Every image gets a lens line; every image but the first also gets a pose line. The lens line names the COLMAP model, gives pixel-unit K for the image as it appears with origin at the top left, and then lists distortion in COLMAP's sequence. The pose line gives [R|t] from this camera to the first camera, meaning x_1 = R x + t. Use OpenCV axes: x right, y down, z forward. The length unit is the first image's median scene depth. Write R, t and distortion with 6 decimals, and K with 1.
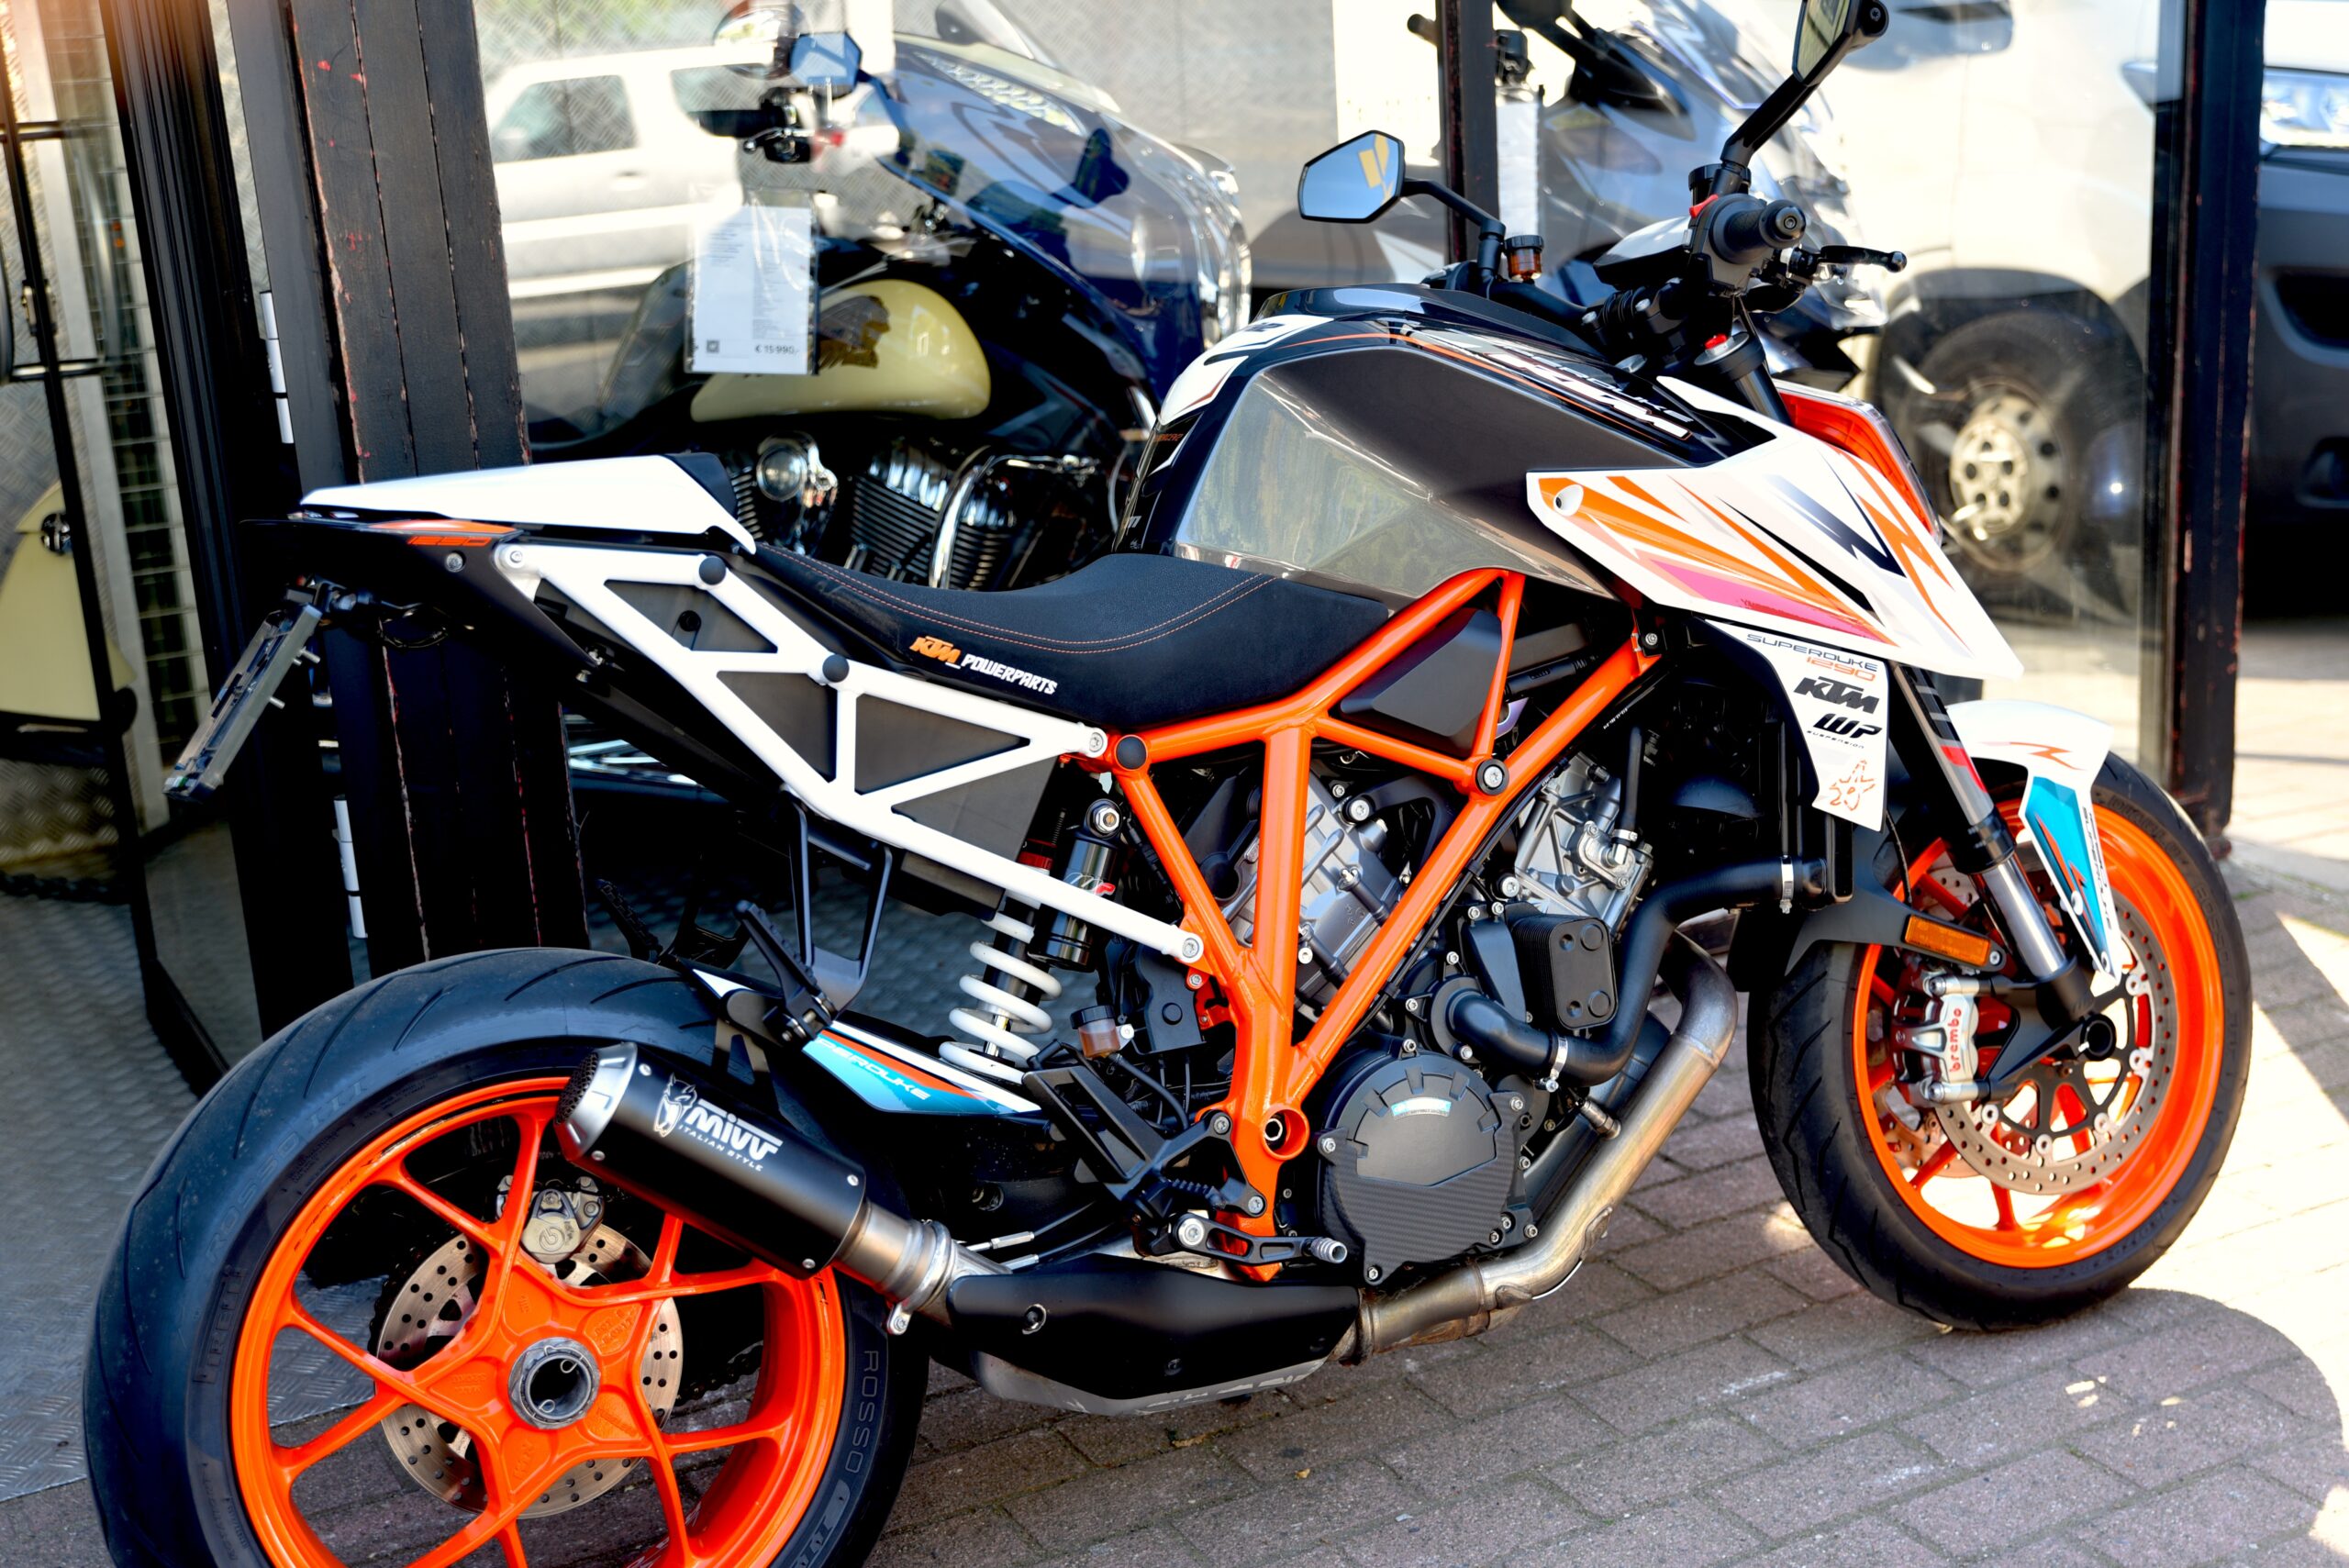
lens RADIAL K [[2964.8, 0, 1174.5], [0, 2964.8, 784.0], [0, 0, 1]] dist [-0.016501, -0.021479]
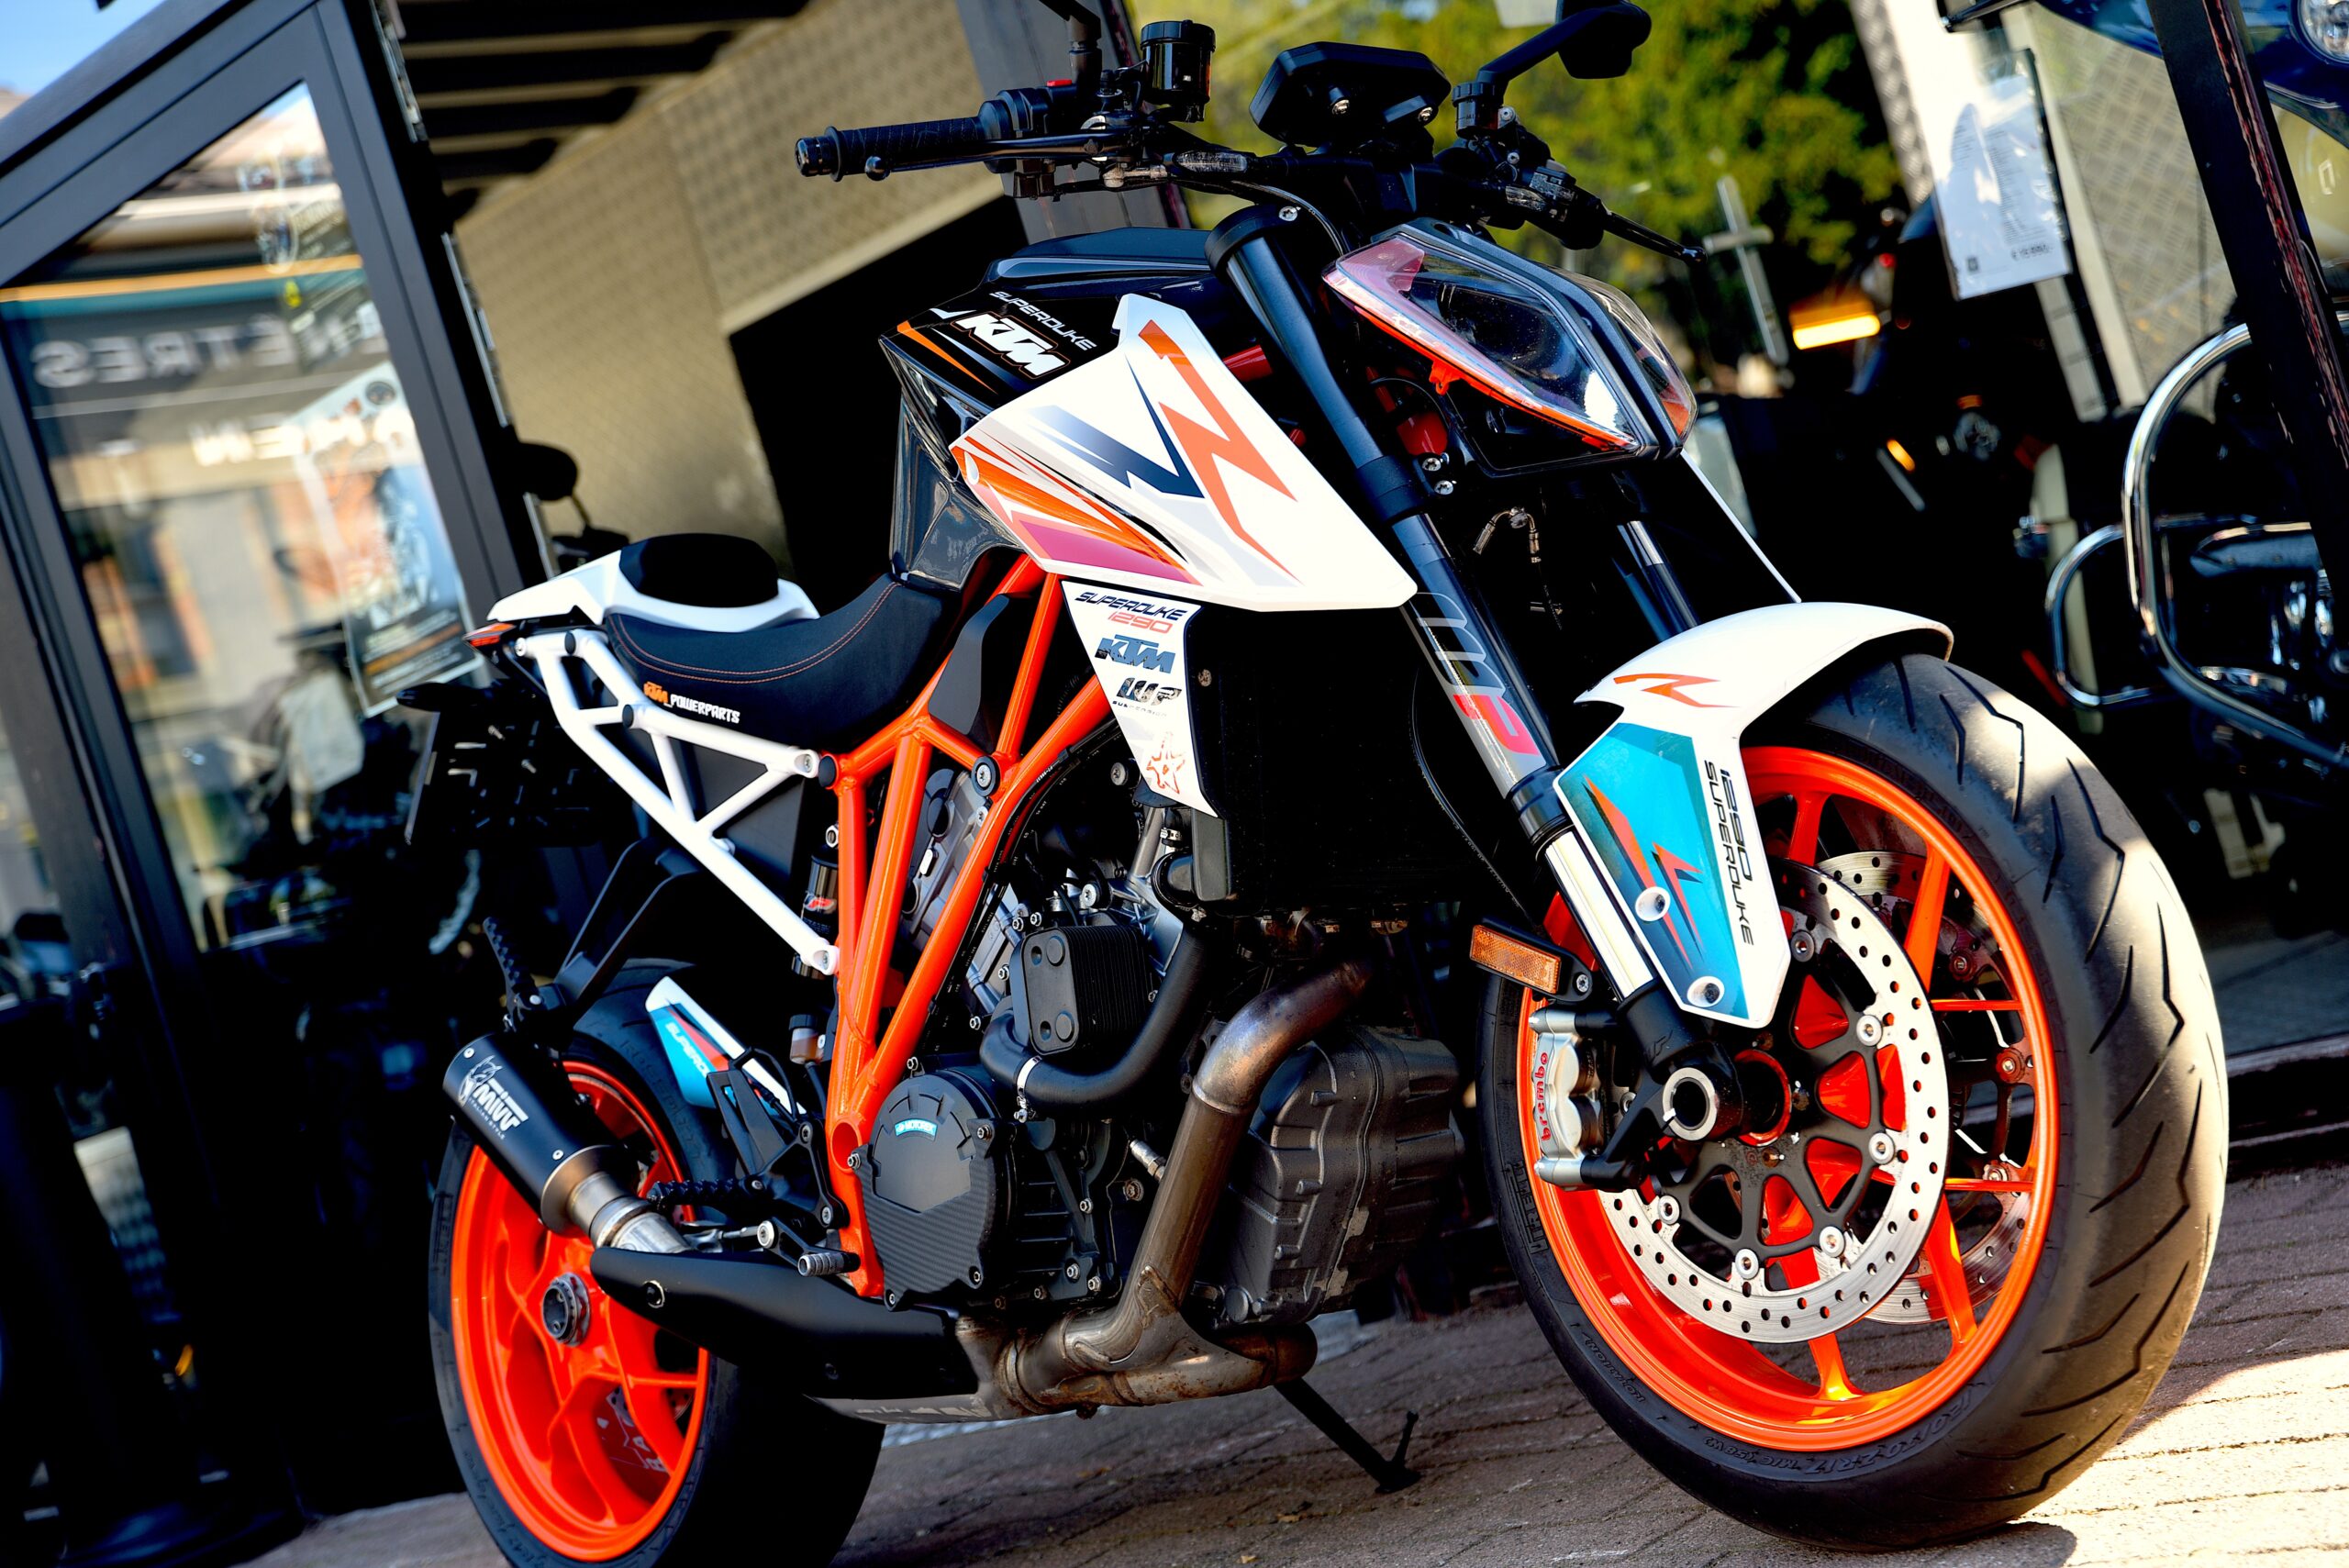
lens RADIAL K [[3983.8, 0, 1174.5], [0, 3983.8, 784.0], [0, 0, 1]] dist [0.130276, 0.001970]
pose [[0.251871, -0.044245, -0.966749, 1.295040], [0.036202, 0.998686, -0.036275, 0.046349], [0.967084, -0.025861, 0.253141, 0.729990]]
